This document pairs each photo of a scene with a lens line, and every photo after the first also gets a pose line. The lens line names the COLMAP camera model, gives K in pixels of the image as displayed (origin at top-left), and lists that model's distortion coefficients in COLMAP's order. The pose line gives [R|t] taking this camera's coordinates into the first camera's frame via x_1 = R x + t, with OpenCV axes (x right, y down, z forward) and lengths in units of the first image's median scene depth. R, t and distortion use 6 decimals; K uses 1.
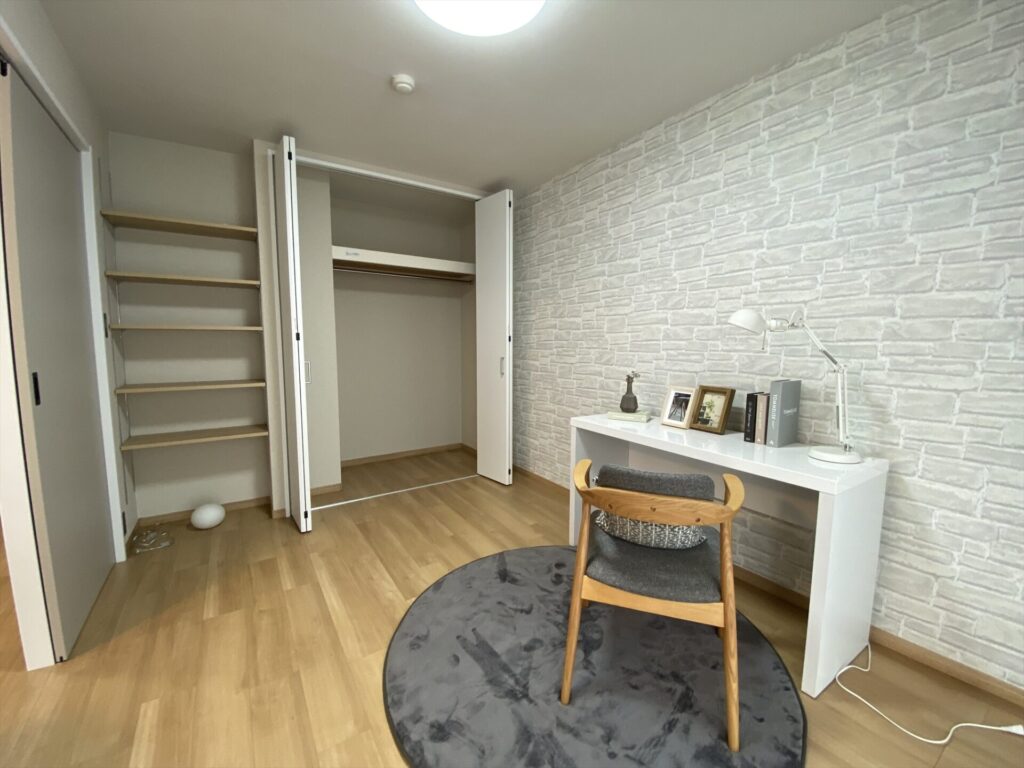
lens RADIAL K [[417.2, 0, 508.7], [0, 417.2, 382.4], [0, 0, 1]] dist [0.027891, -0.023251]
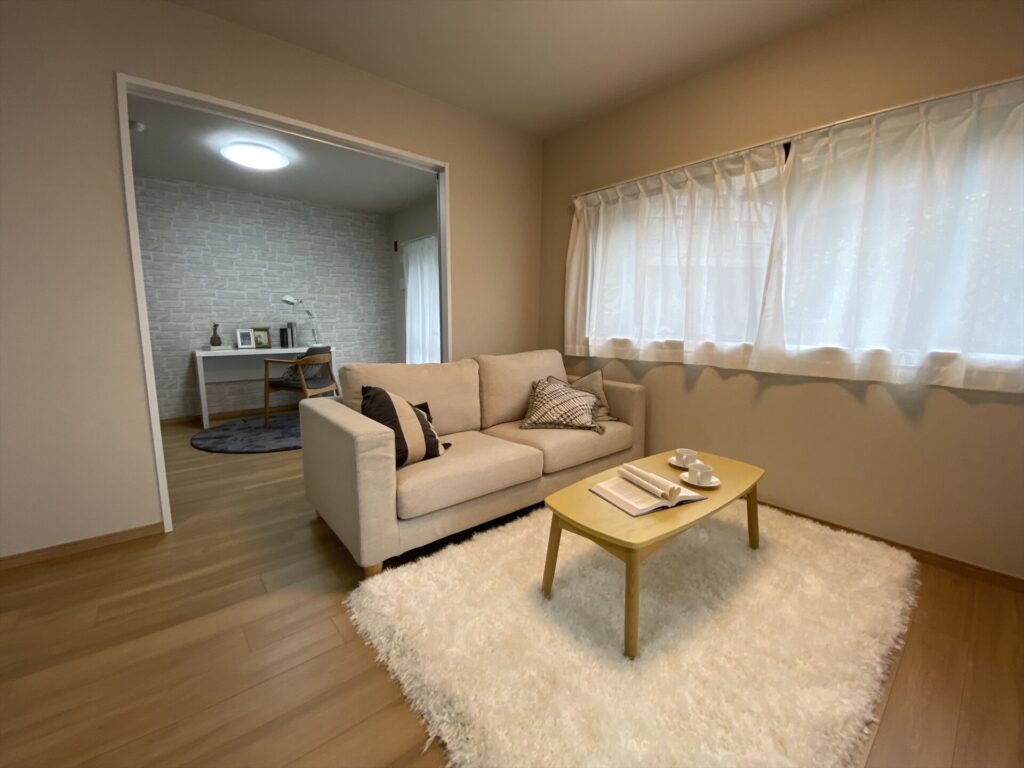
lens RADIAL K [[417.7, 0, 510.6], [0, 417.7, 379.1], [0, 0, 1]] dist [0.036681, -0.023753]
pose [[-0.110526, -0.152001, 0.982181, -1.899079], [0.086011, 0.983065, 0.161816, 0.030117], [-0.990145, 0.102363, -0.095580, -0.078952]]
